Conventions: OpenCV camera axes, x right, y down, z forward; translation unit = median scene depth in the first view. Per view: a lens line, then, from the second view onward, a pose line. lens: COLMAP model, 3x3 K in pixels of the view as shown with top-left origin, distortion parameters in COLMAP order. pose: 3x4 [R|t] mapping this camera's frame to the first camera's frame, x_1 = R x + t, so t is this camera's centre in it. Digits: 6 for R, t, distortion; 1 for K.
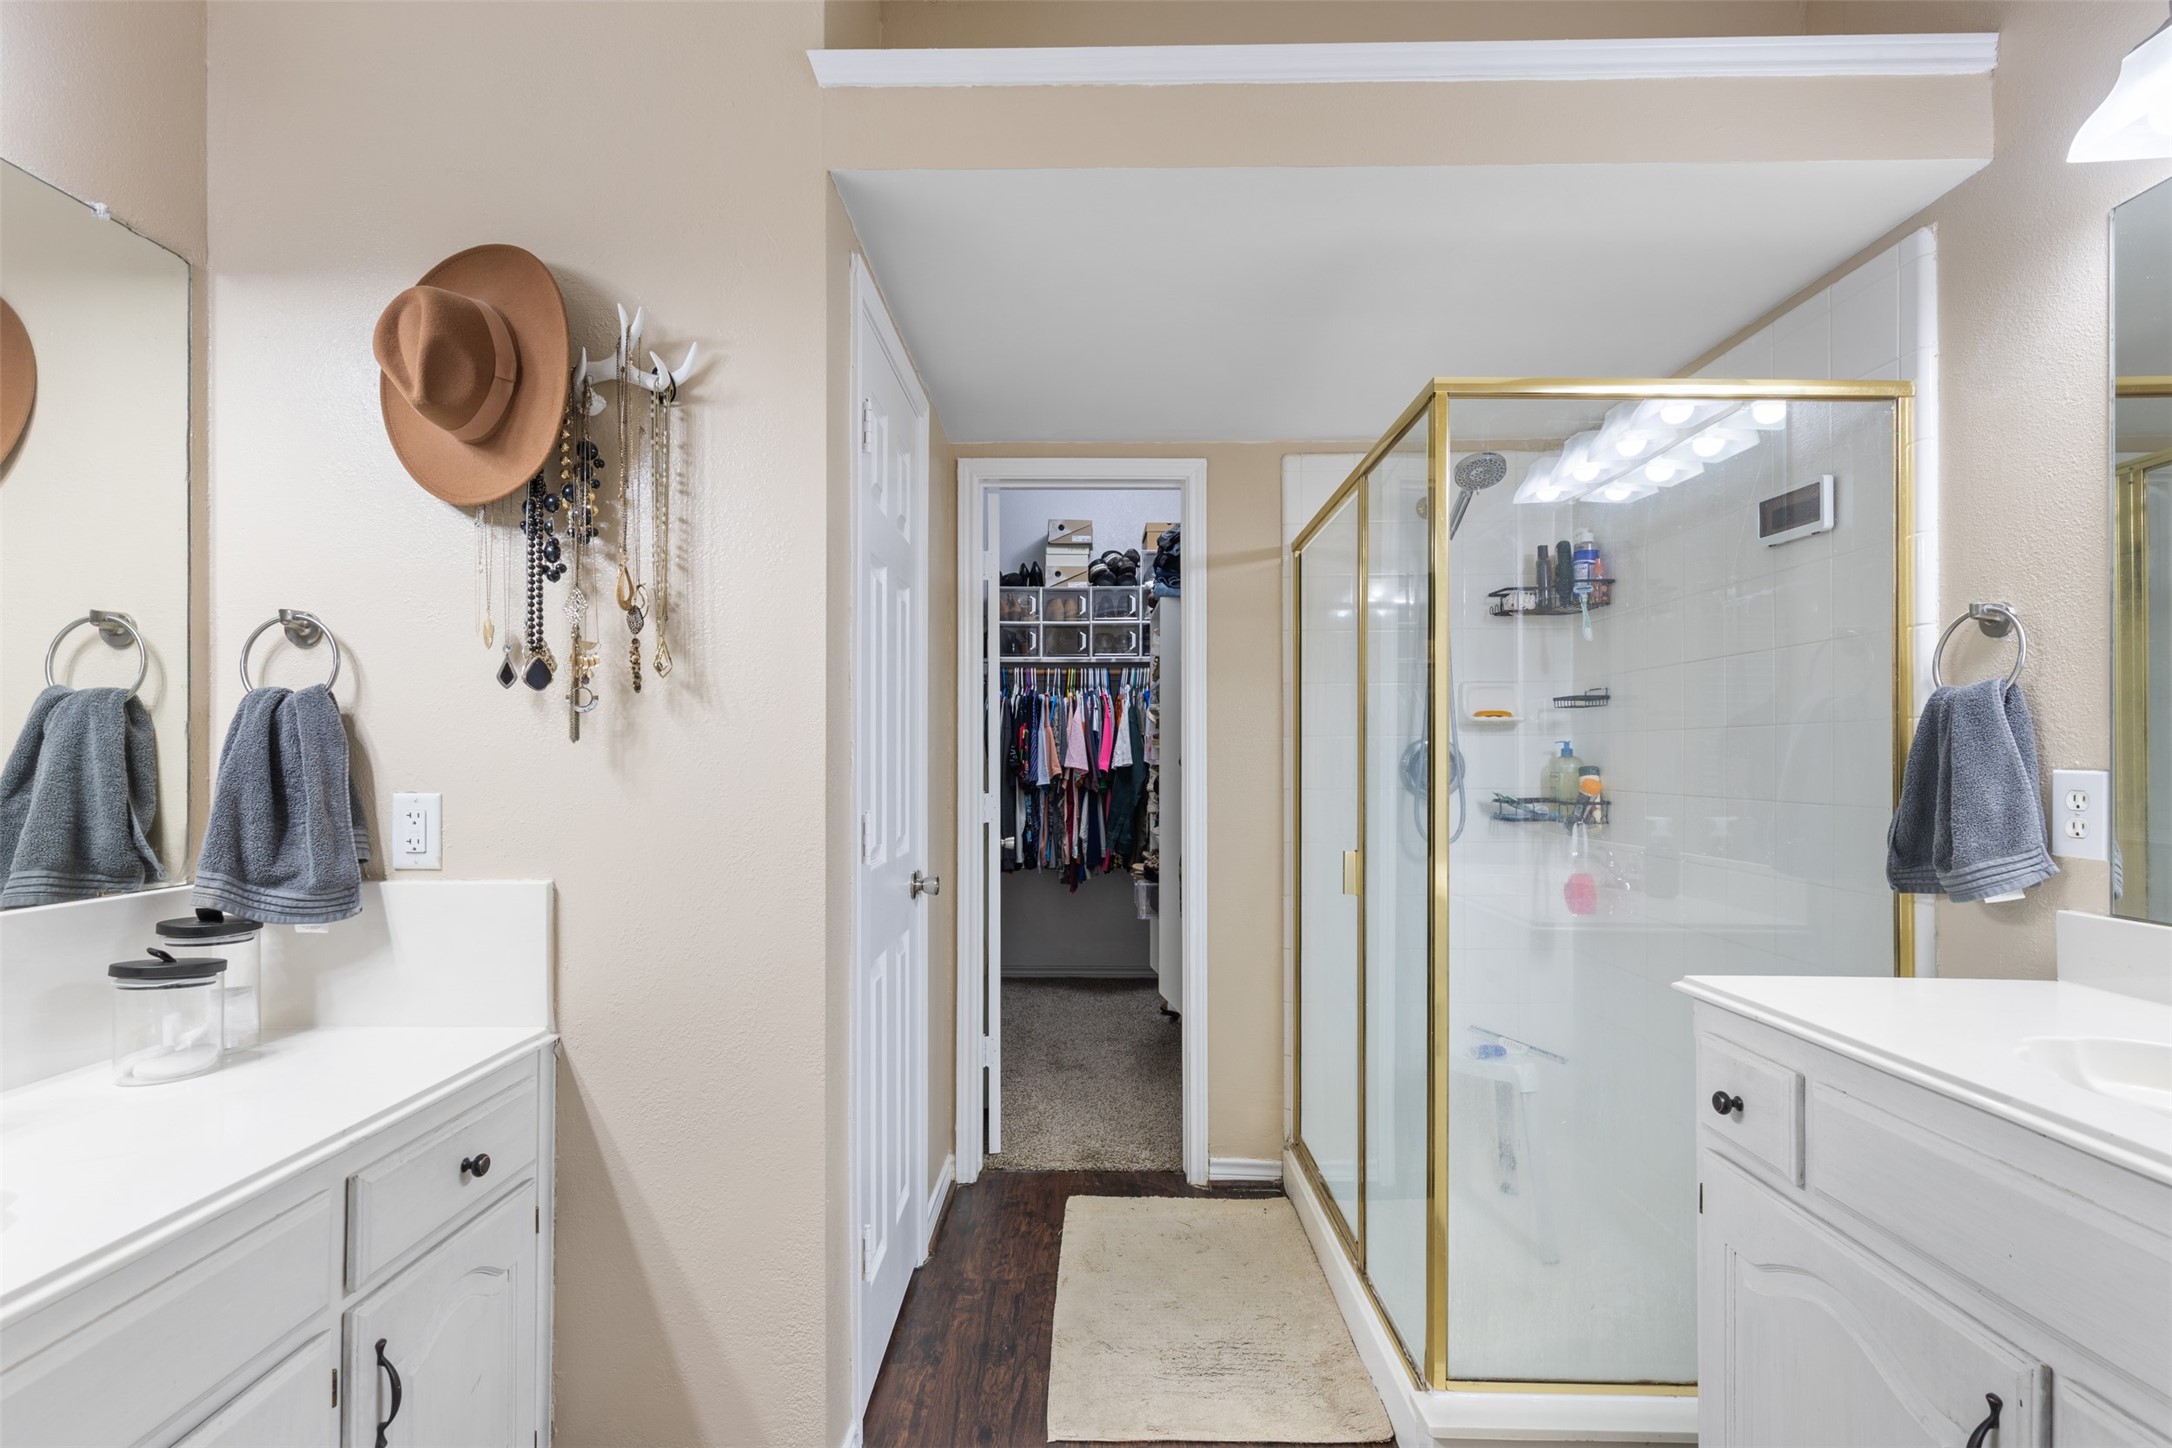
lens RADIAL K [[977.5, 0, 1077.5], [0, 977.5, 755.0], [0, 0, 1]] dist [0.003229, 0.000370]
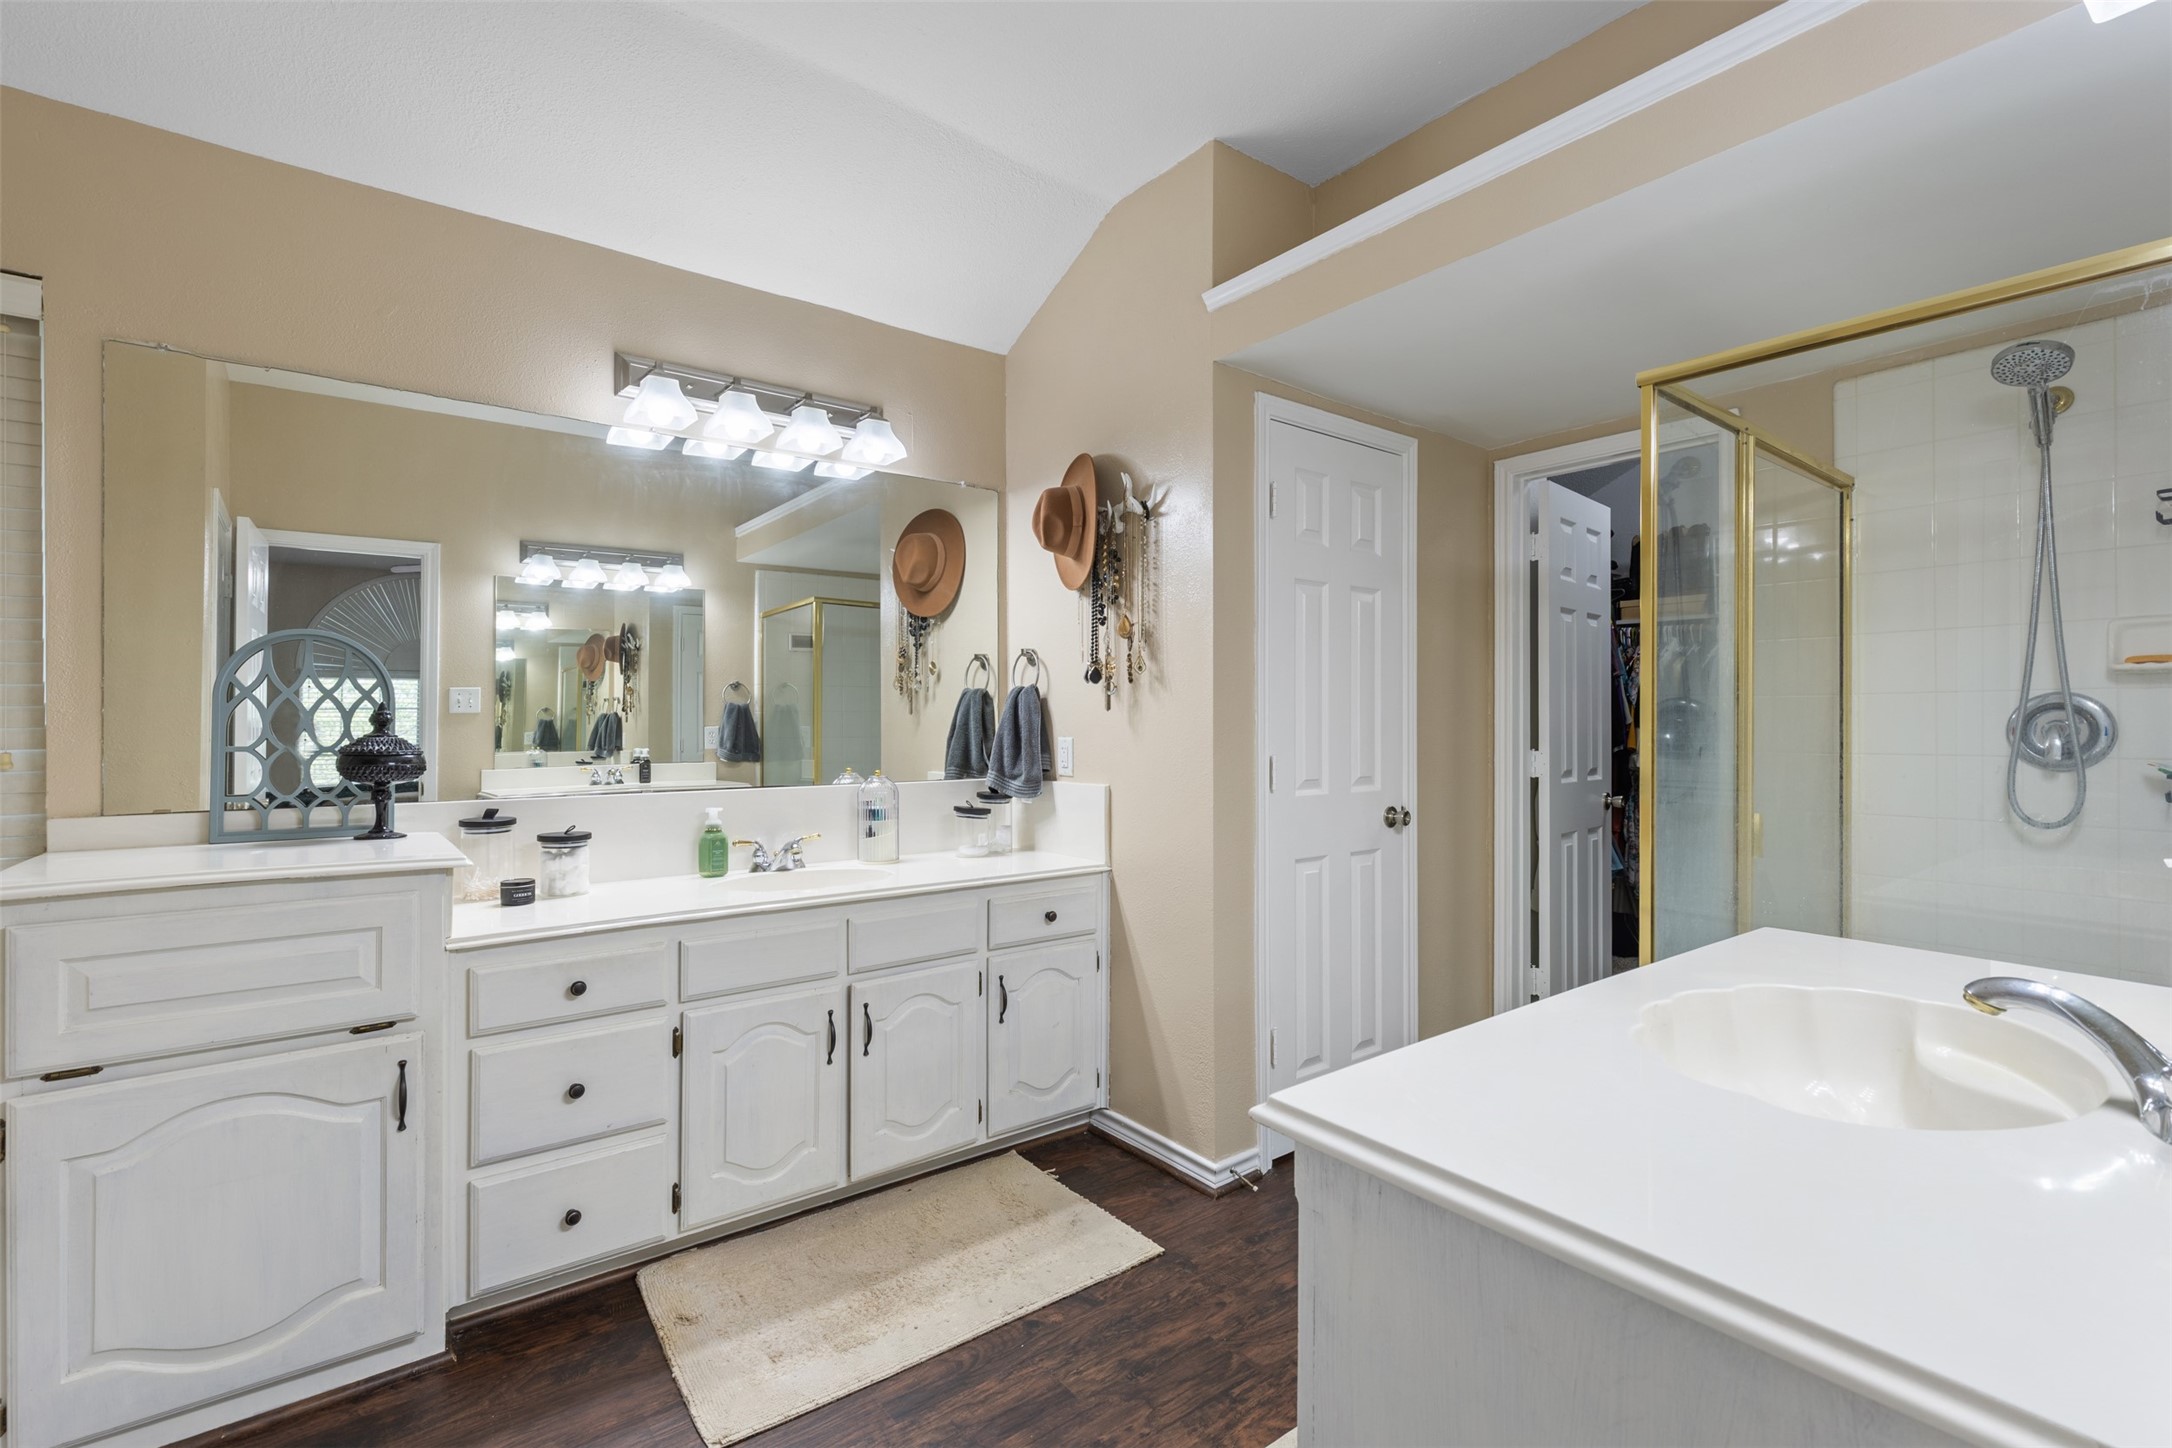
lens RADIAL K [[977.5, 0, 1091.0], [0, 977.5, 719.7], [0, 0, 1]] dist [0.003229, 0.000370]
pose [[0.622308, -0.000657, -0.782773, 0.920062], [0.003597, 0.999991, 0.002020, 0.000119], [0.782765, -0.004073, 0.622305, -0.187792]]
